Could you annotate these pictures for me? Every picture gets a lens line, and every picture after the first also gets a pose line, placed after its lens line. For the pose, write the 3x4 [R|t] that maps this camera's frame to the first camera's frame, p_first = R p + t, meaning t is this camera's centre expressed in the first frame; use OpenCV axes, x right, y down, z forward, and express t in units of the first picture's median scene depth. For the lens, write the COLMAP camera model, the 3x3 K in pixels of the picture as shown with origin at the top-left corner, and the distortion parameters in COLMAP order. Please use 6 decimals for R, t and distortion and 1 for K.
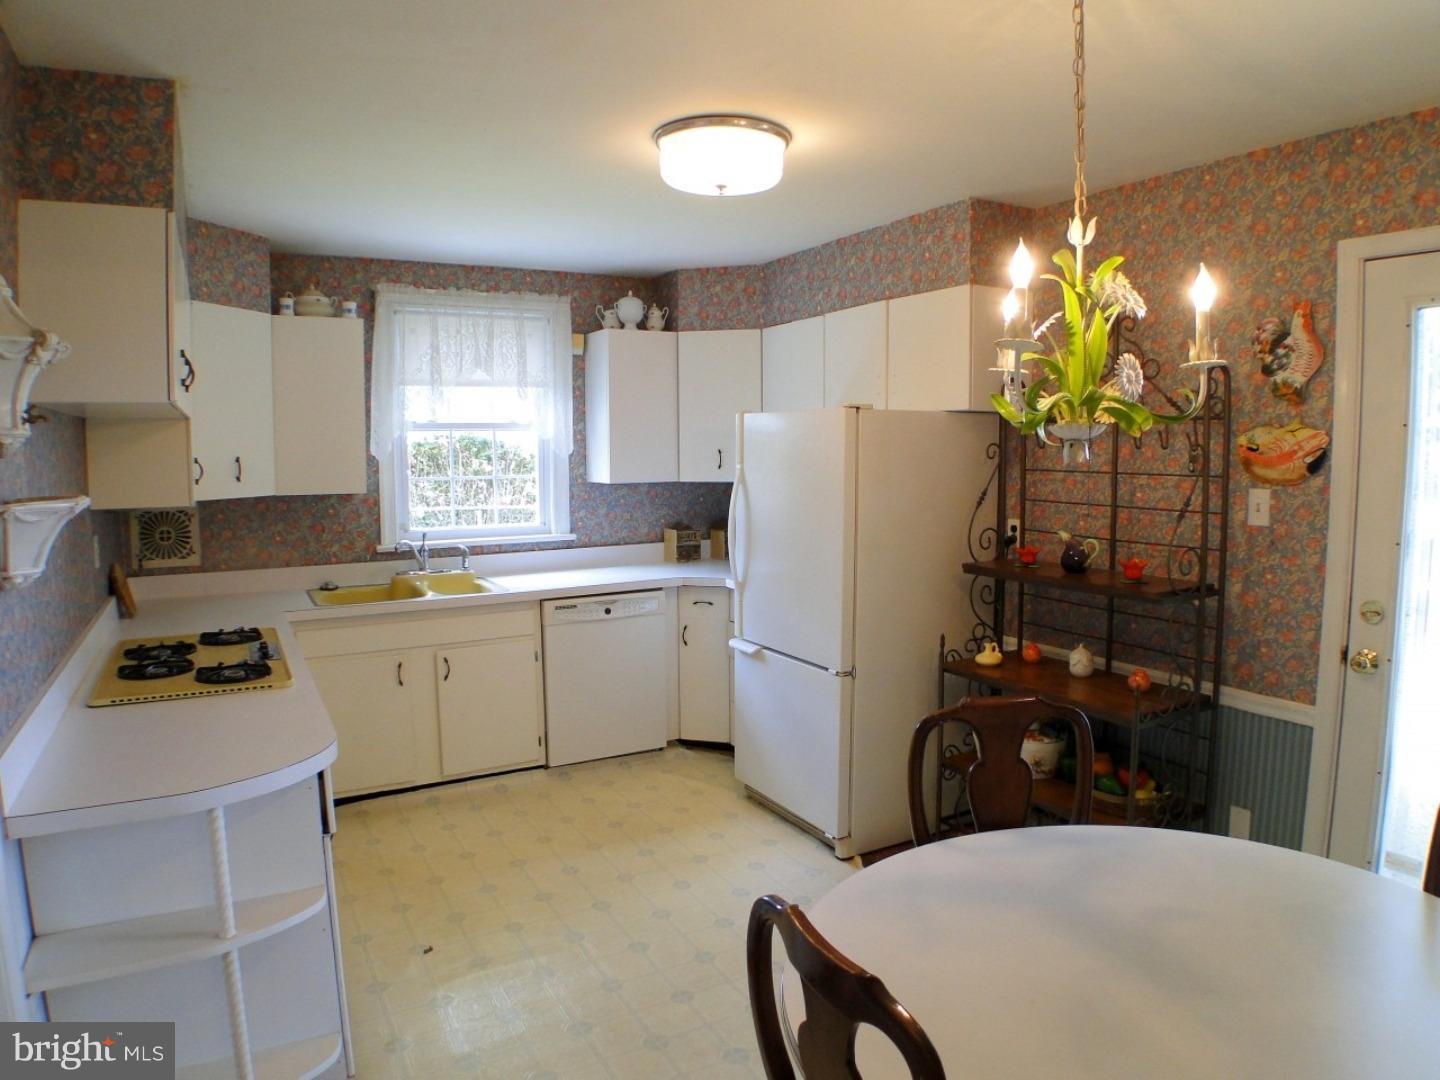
lens RADIAL K [[943.0, 0, 720.0], [0, 943.0, 540.0], [0, 0, 1]] dist [-0.119177, 0.016398]
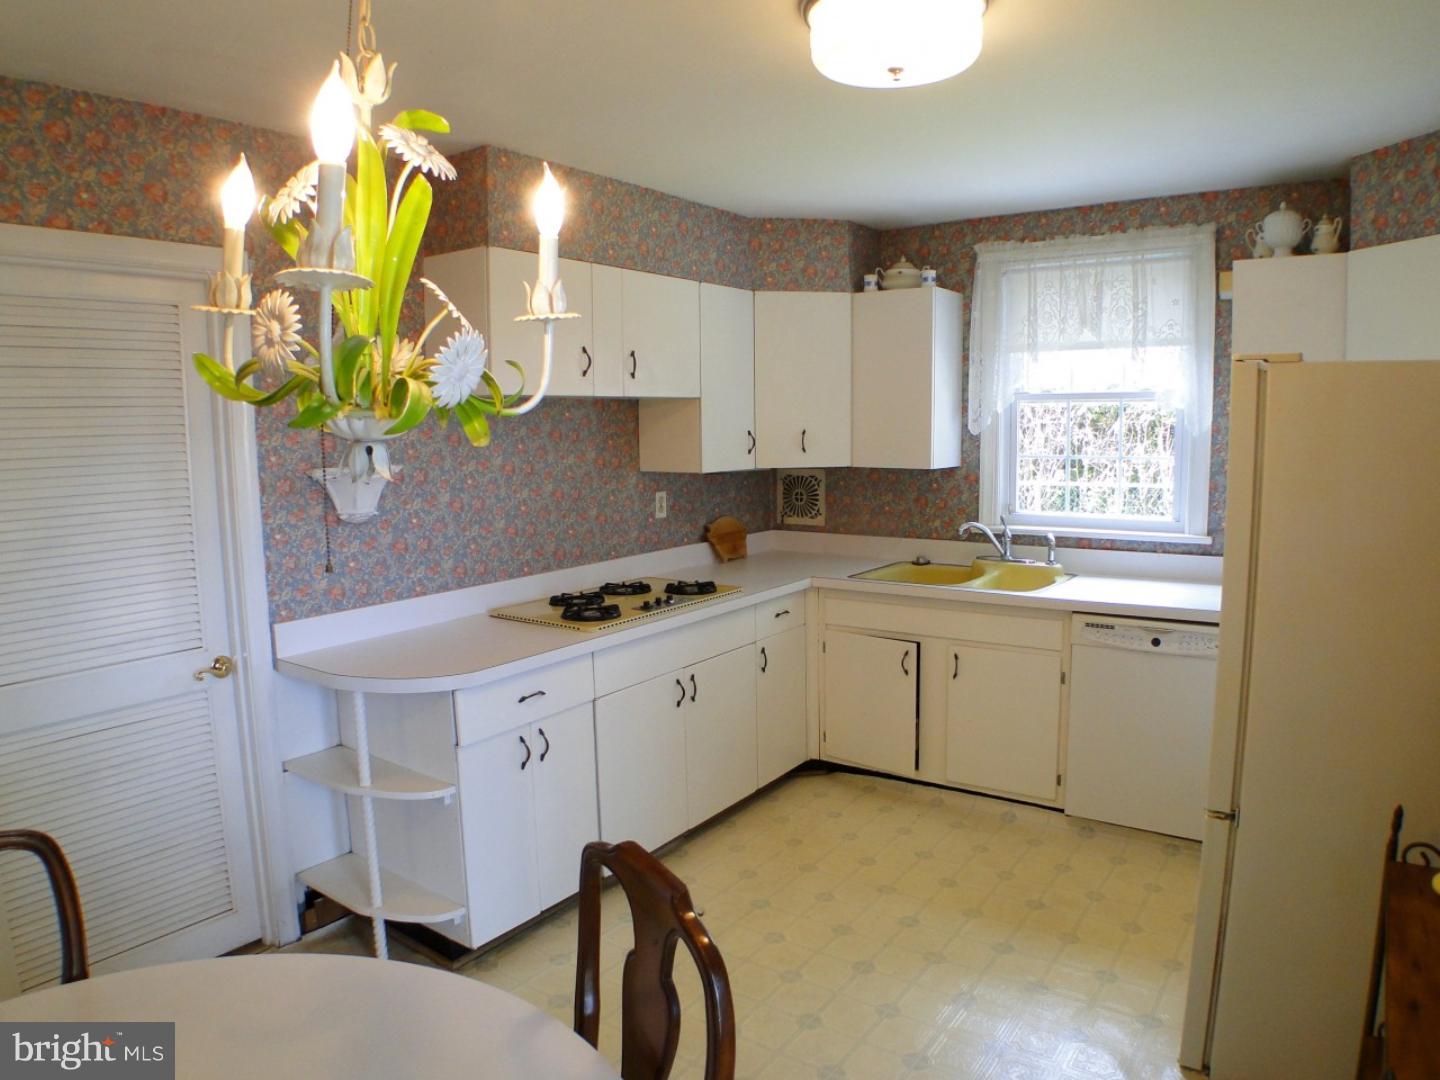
lens RADIAL K [[951.3, 0, 720.0], [0, 951.3, 540.0], [0, 0, 1]] dist [-0.118342, 0.017857]
pose [[0.422143, 0.111625, -0.899631, 0.385893], [-0.076375, 0.993241, 0.087402, -0.043239], [0.903306, 0.031813, 0.427815, 0.358751]]
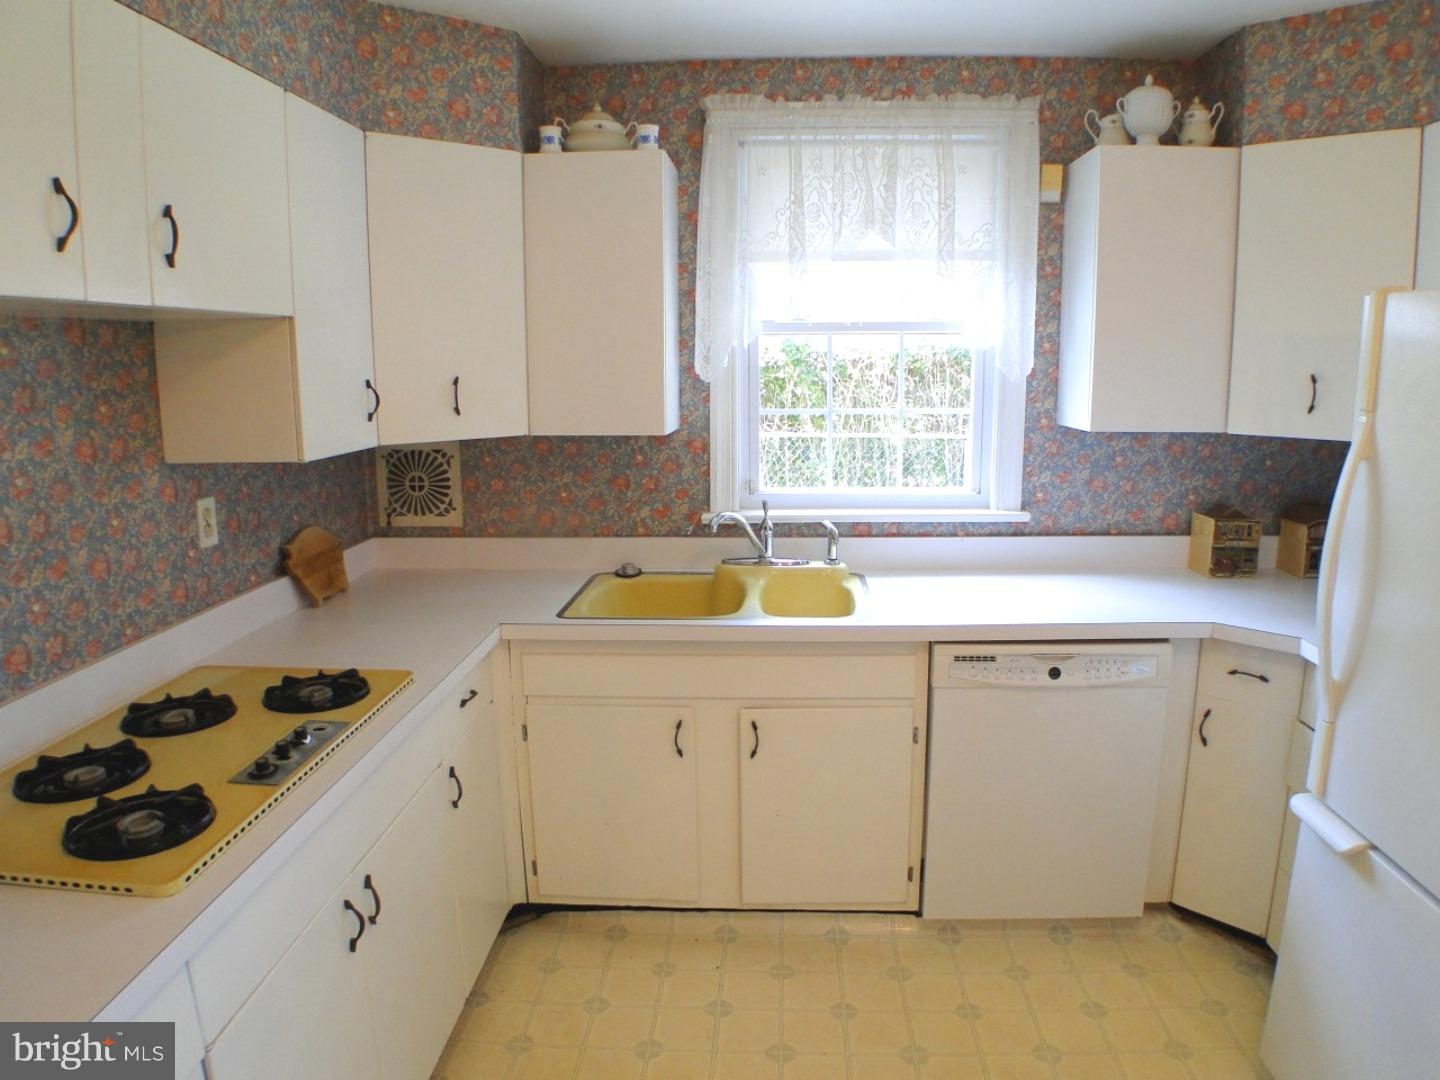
lens RADIAL K [[943.0, 0, 720.0], [0, 943.0, 540.0], [0, 0, 1]] dist [-0.119177, 0.016398]
pose [[0.842227, 0.098530, -0.530044, -0.006807], [-0.049414, 0.993127, 0.106095, -0.046337], [0.536854, -0.063164, 0.841307, 0.448425]]
